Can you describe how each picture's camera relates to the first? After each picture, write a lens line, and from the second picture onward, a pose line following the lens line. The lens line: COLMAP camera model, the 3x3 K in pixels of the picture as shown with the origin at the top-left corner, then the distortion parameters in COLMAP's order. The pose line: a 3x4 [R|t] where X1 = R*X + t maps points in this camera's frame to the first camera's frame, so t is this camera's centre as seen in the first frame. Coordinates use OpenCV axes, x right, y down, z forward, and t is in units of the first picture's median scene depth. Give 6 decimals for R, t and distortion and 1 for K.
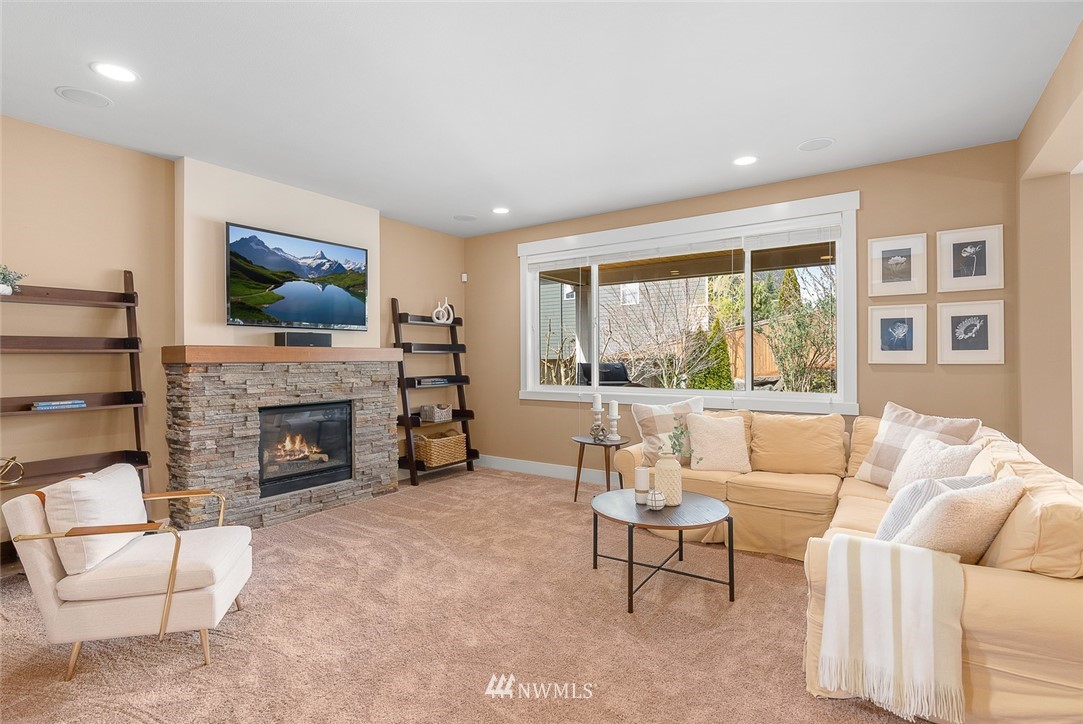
lens RADIAL K [[532.9, 0, 539.5], [0, 532.9, 352.6], [0, 0, 1]] dist [-0.000709, 0.001513]
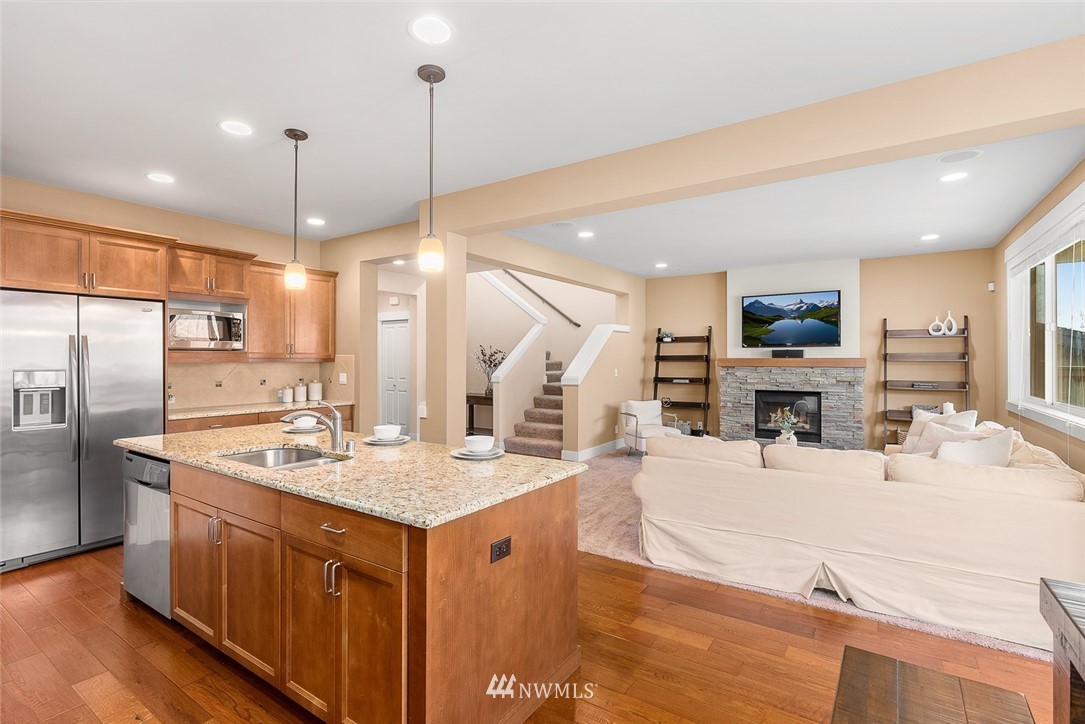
lens RADIAL K [[509.3, 0, 539.3], [0, 509.3, 359.4], [0, 0, 1]] dist [-0.001540, 0.000204]
pose [[0.019244, 0.001891, -0.999813, 1.199136], [0.005865, 0.999981, 0.002004, -0.014325], [0.999798, -0.005903, 0.019232, 0.177680]]
